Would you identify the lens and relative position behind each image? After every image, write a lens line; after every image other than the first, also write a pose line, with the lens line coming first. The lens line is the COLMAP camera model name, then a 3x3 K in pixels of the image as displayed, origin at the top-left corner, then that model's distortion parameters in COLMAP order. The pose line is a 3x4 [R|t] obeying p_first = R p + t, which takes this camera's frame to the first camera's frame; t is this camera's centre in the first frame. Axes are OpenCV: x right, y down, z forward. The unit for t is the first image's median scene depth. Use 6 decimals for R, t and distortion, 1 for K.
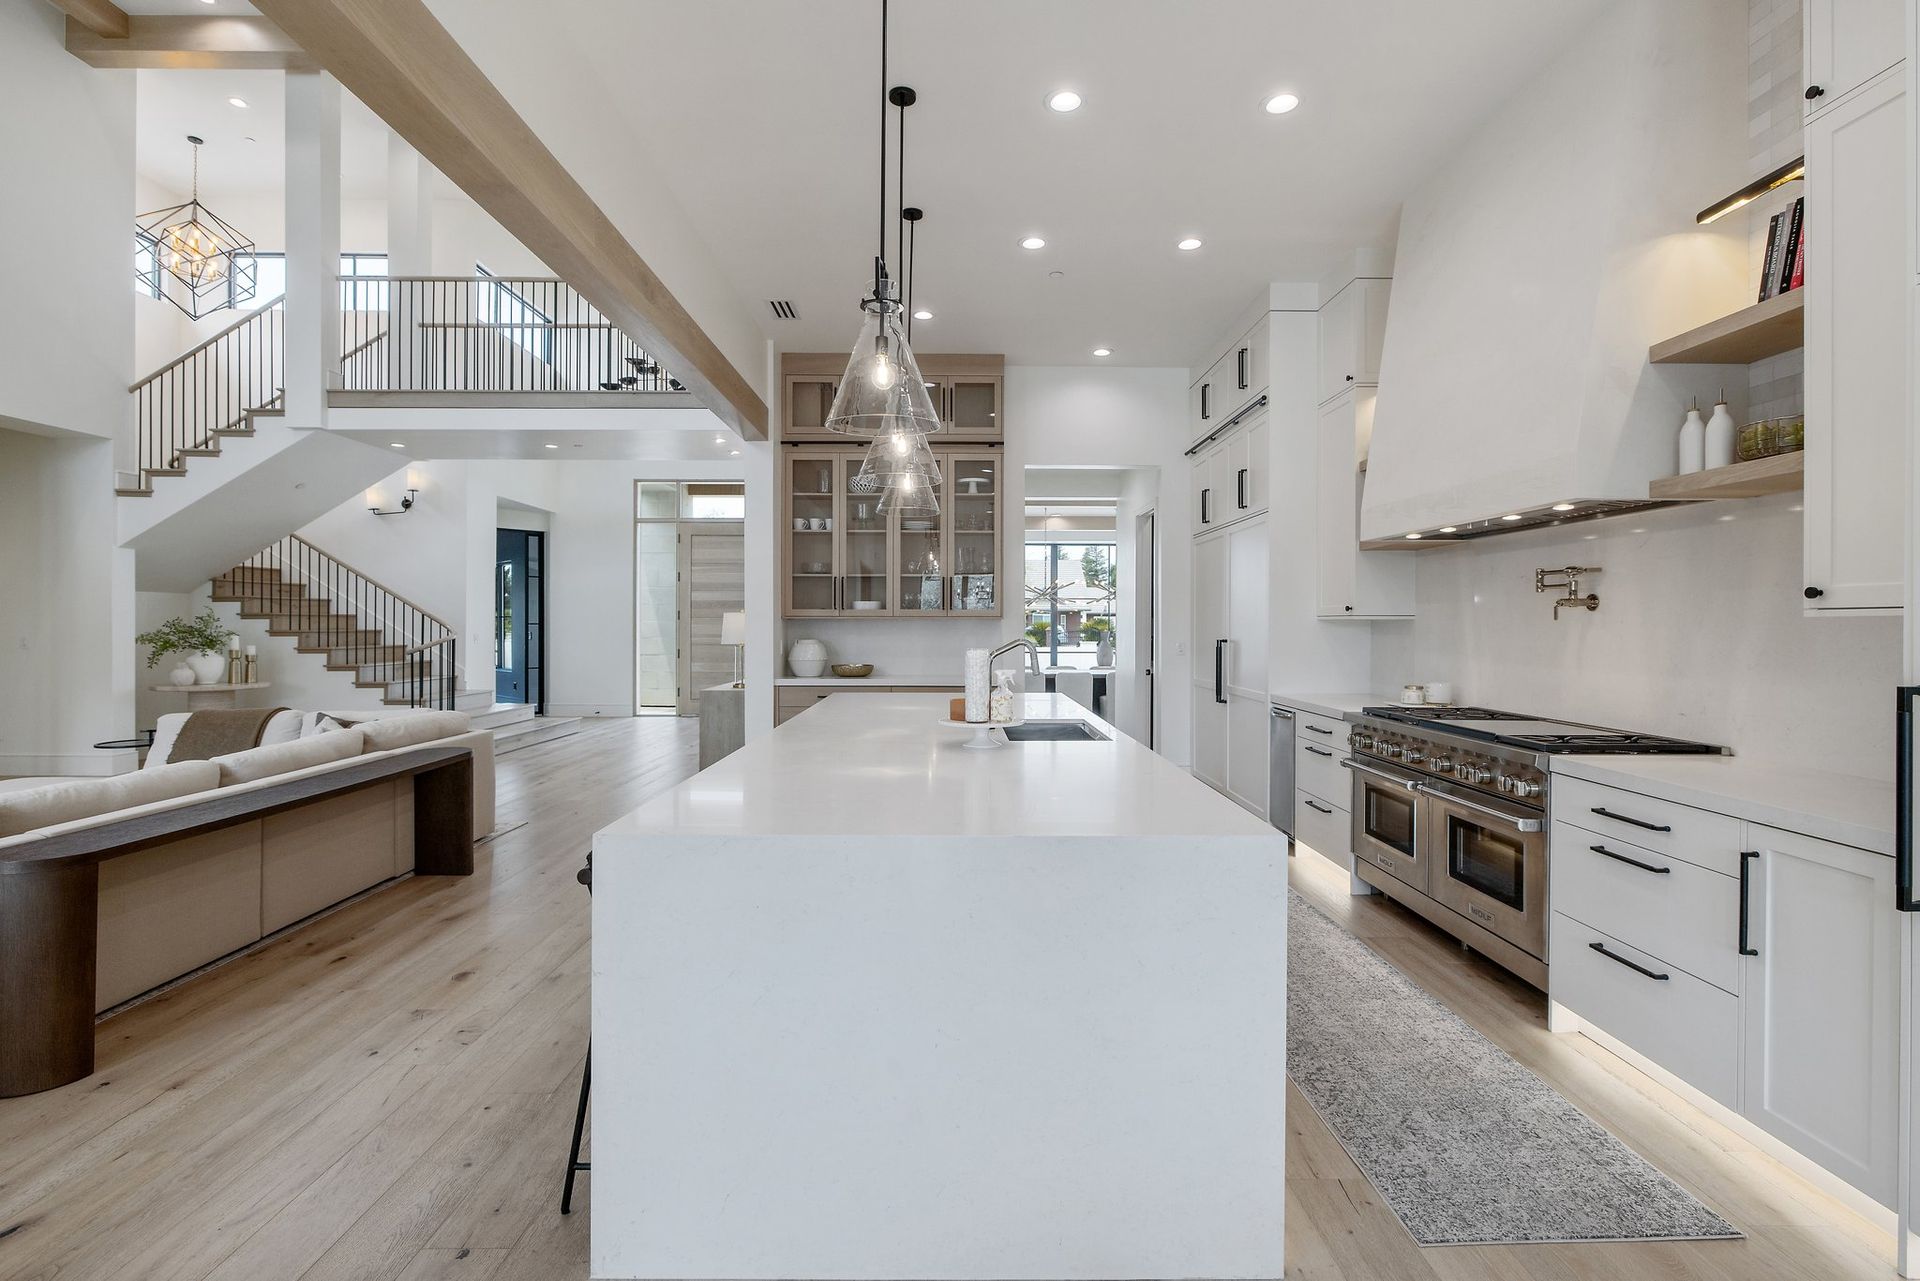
lens RADIAL K [[902.6, 0, 965.1], [0, 902.6, 628.5], [0, 0, 1]] dist [-0.004554, -0.000411]
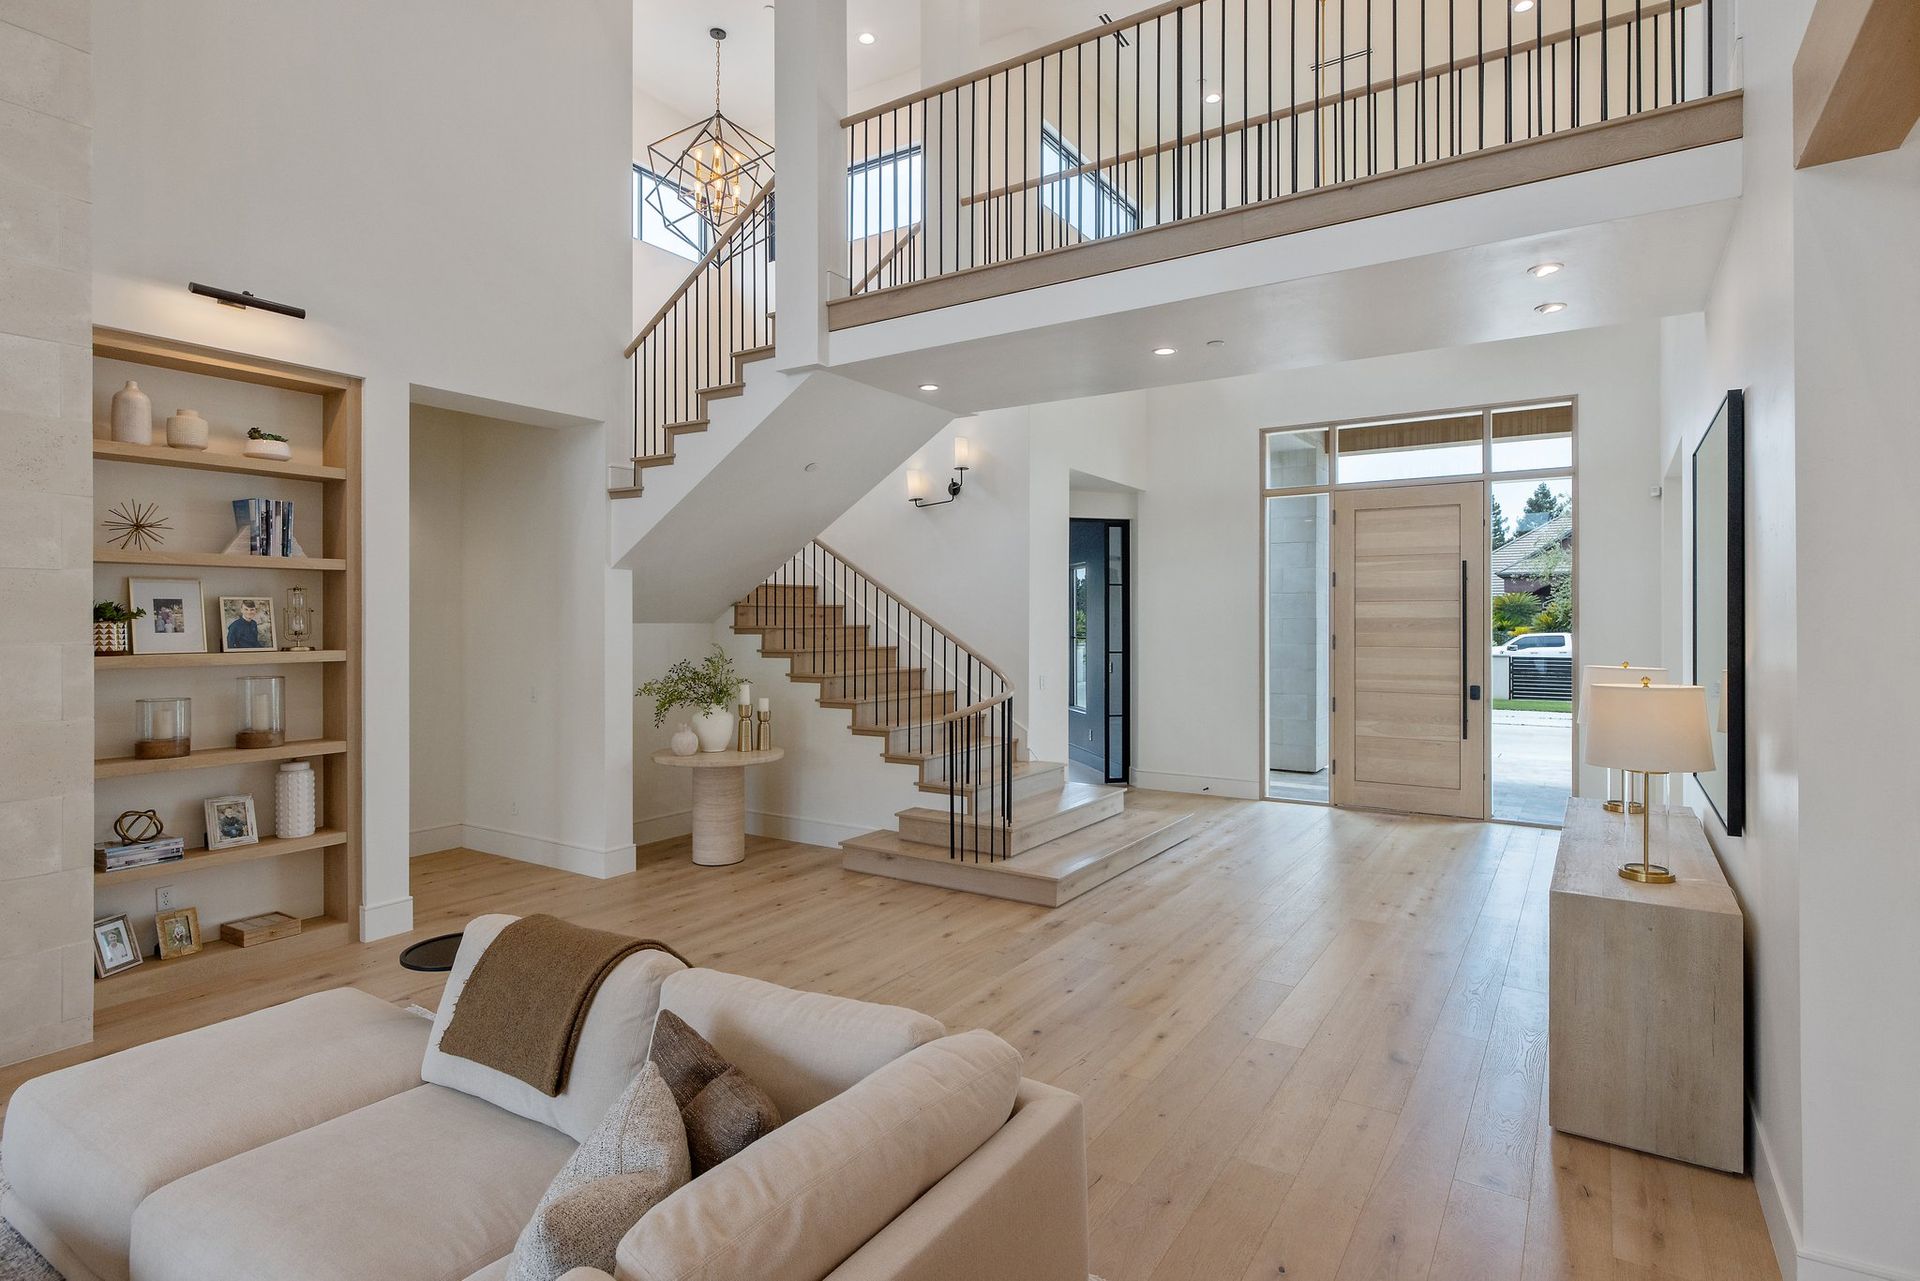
lens RADIAL K [[1002.9, 0, 963.4], [0, 1002.9, 632.1], [0, 0, 1]] dist [0.001180, -0.000583]
pose [[0.837168, 0.001815, -0.546943, -0.213110], [0.002205, 0.999975, 0.006693, -0.036308], [0.546942, -0.006809, 0.837143, 0.397396]]
